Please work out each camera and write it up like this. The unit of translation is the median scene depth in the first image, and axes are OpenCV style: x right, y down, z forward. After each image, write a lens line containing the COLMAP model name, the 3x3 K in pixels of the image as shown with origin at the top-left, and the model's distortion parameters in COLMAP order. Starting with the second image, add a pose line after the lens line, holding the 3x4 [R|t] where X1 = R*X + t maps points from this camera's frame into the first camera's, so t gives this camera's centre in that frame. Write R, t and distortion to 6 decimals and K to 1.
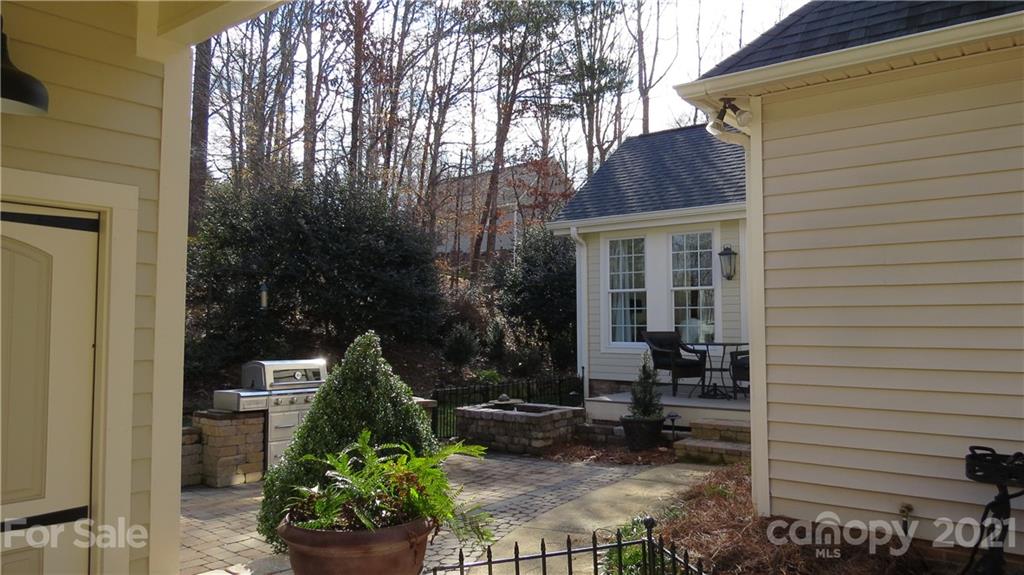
lens RADIAL K [[736.9, 0, 512.0], [0, 736.9, 287.5], [0, 0, 1]] dist [-0.002271, -0.002937]
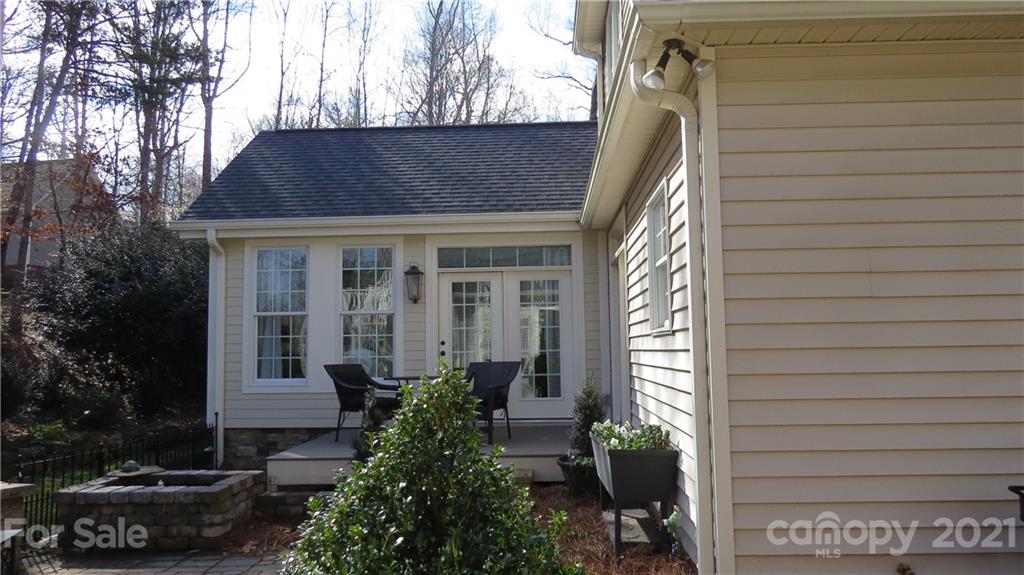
lens RADIAL K [[736.9, 0, 512.0], [0, 736.9, 287.5], [0, 0, 1]] dist [-0.002271, -0.002937]
pose [[0.814330, 0.043516, 0.578769, -0.104065], [-0.016970, 0.998544, -0.051201, 0.012528], [-0.580154, 0.031873, 0.813883, 0.204652]]
